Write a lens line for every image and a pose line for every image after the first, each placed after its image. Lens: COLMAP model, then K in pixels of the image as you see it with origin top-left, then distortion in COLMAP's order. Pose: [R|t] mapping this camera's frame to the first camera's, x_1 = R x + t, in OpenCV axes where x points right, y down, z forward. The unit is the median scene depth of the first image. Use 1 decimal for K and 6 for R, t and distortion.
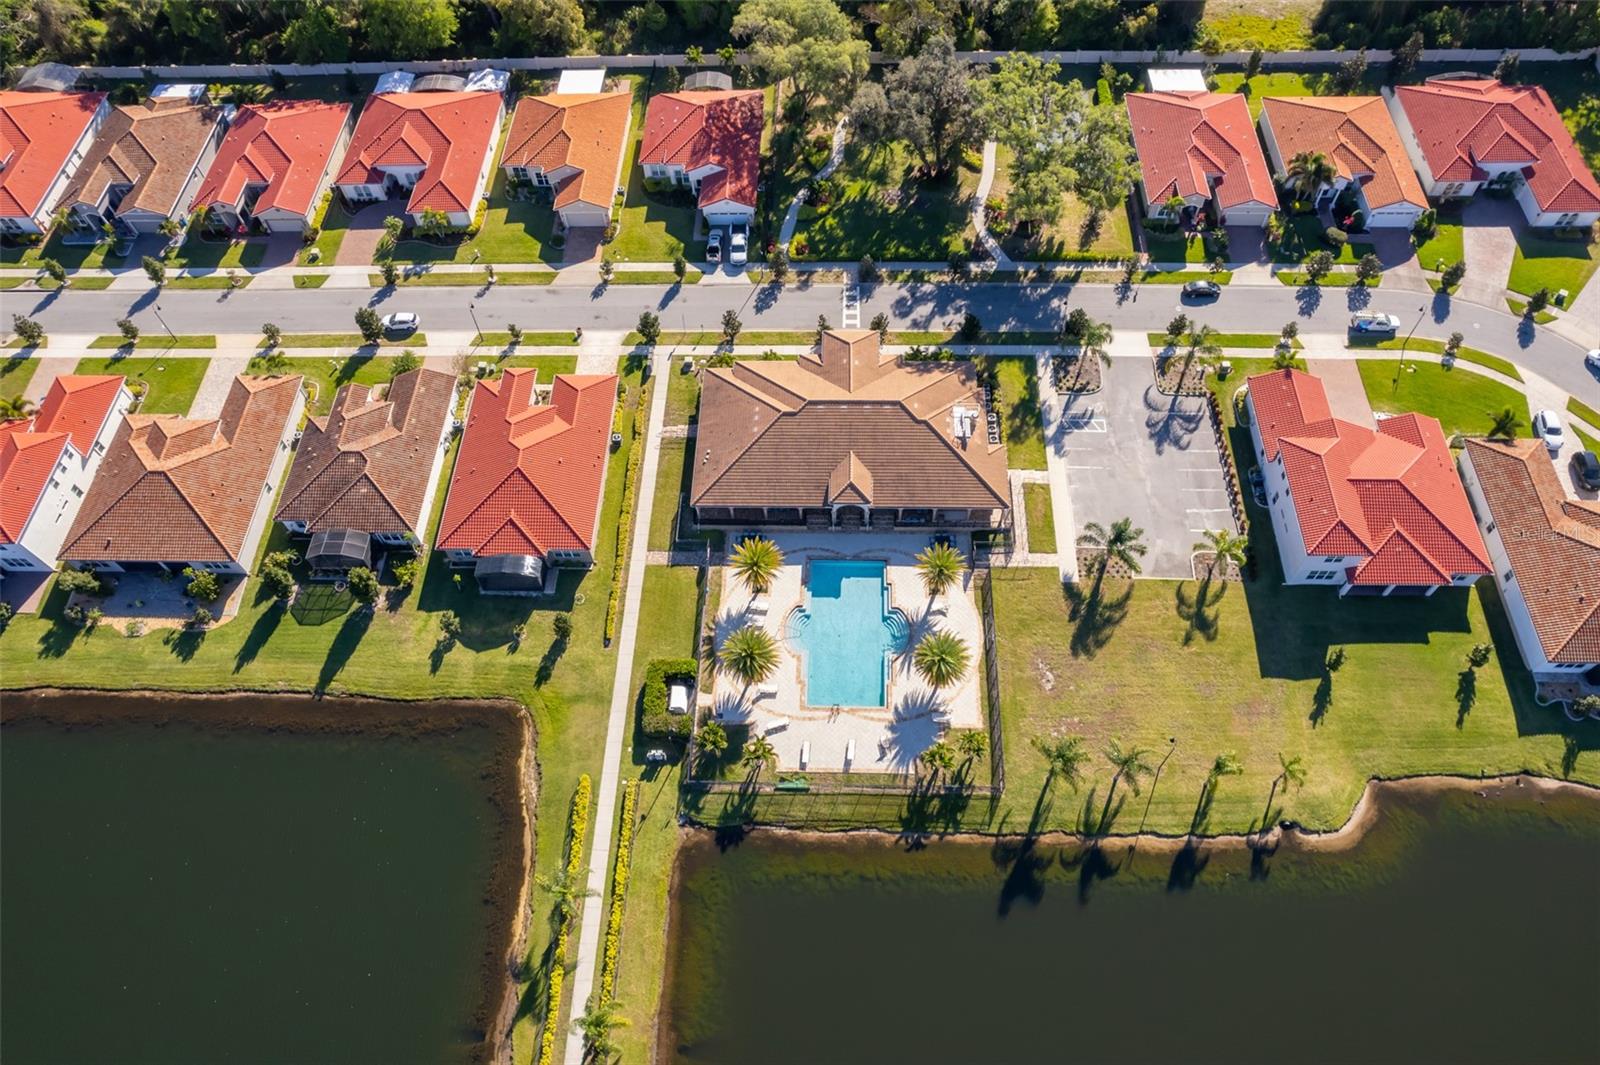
lens RADIAL K [[1027.3, 0, 800.0], [0, 1027.3, 532.5], [0, 0, 1]] dist [-0.082132, 0.071257]
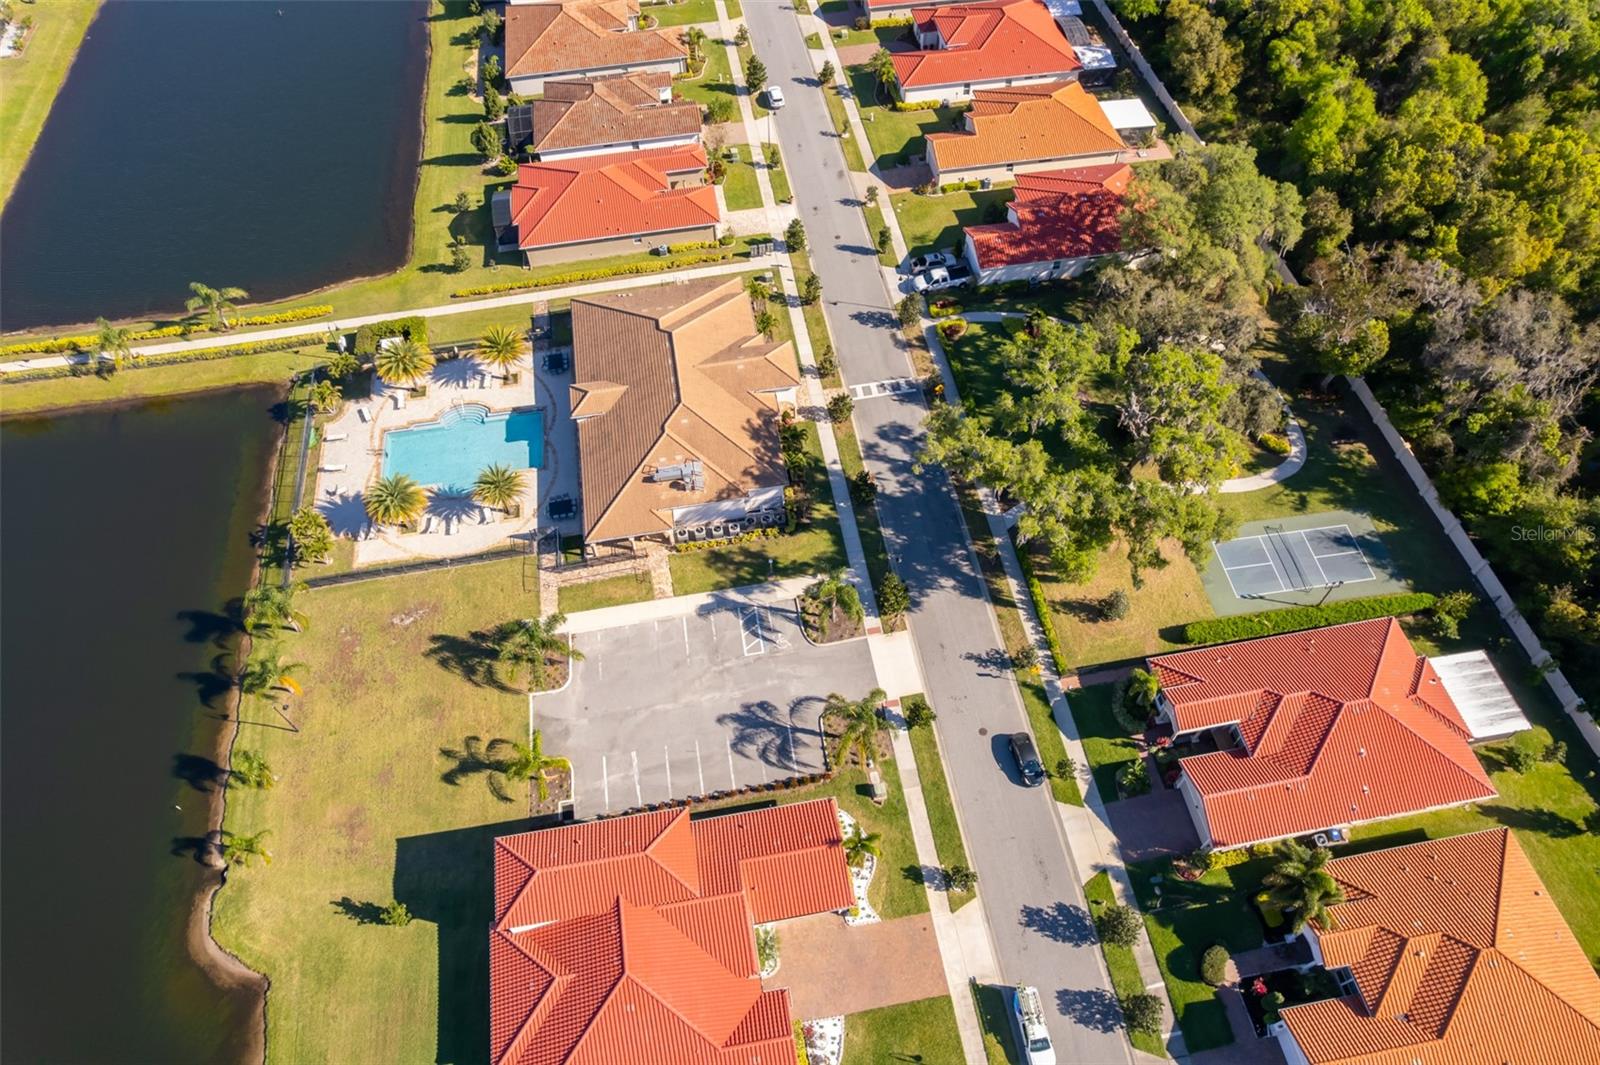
lens RADIAL K [[1027.3, 0, 800.0], [0, 1027.3, 532.5], [0, 0, 1]] dist [-0.082132, 0.071257]
pose [[0.205779, 0.816165, -0.539936, 0.618746], [-0.832626, 0.435927, 0.341617, -0.417879], [0.514189, 0.379267, 0.769264, 0.361576]]
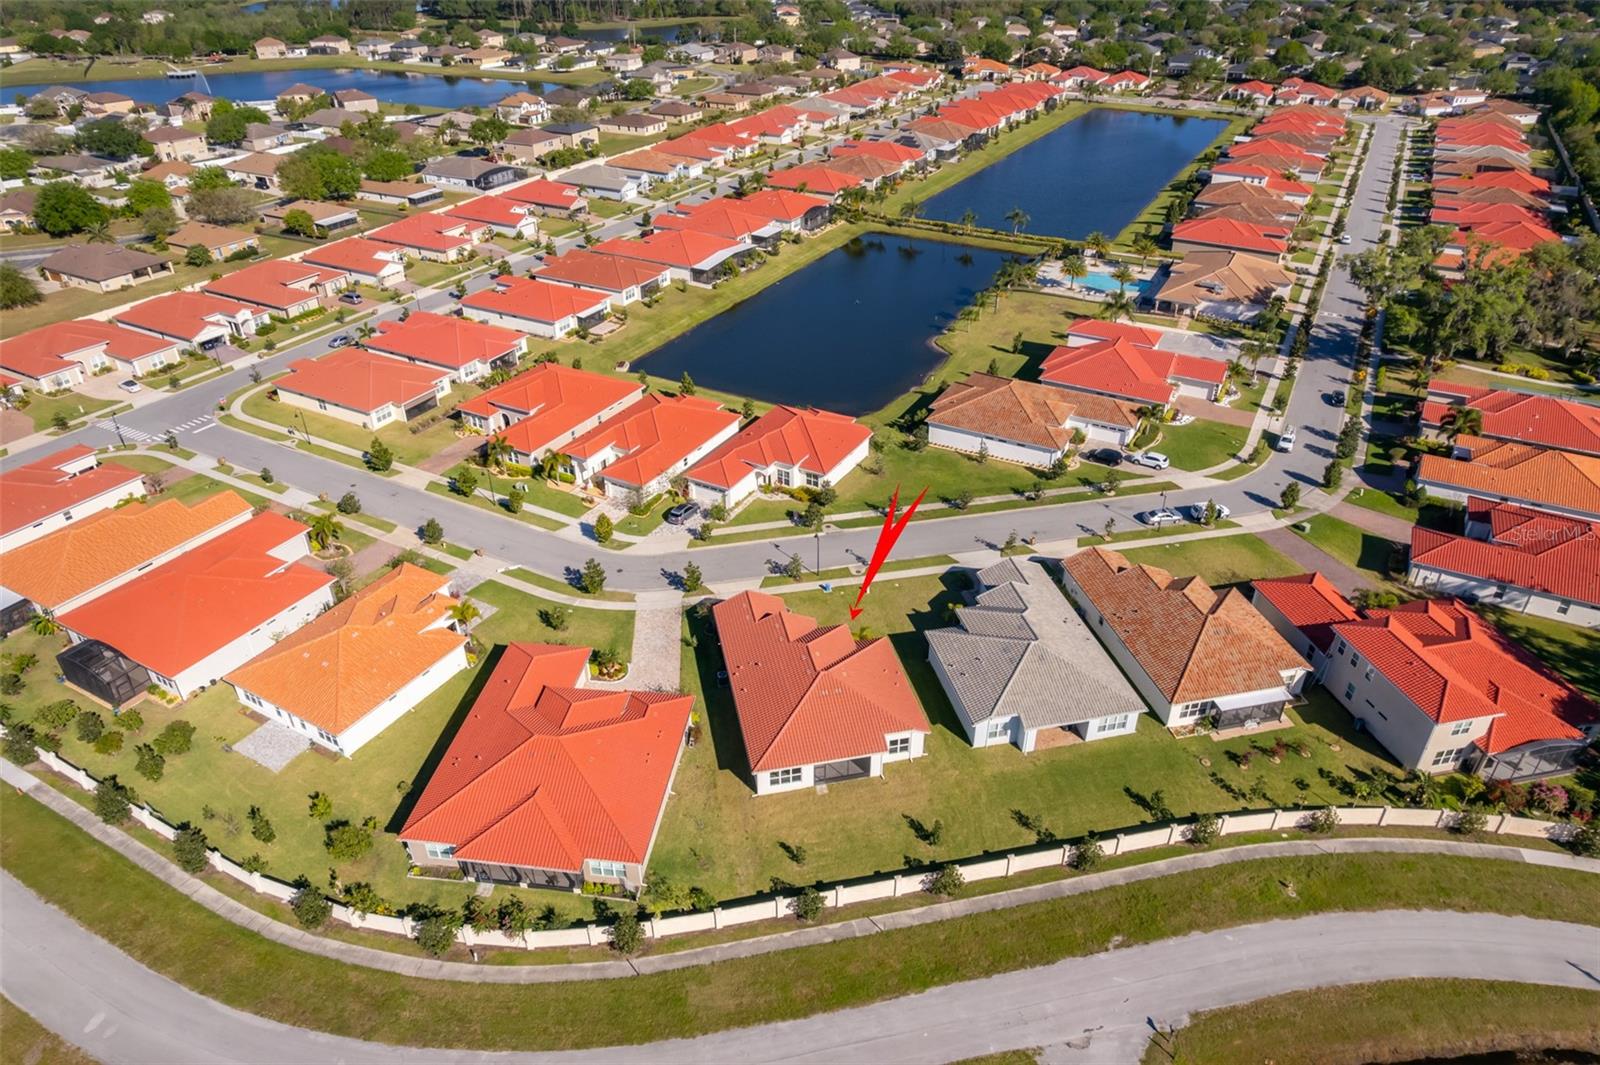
lens RADIAL K [[1027.3, 0, 800.0], [0, 1027.3, 532.5], [0, 0, 1]] dist [-0.082132, 0.071257]
pose [[-0.443715, 0.505860, -0.739745, 1.732601], [-0.754181, 0.235096, 0.613140, -0.473659], [0.484074, 0.829961, 0.277195, 0.479915]]
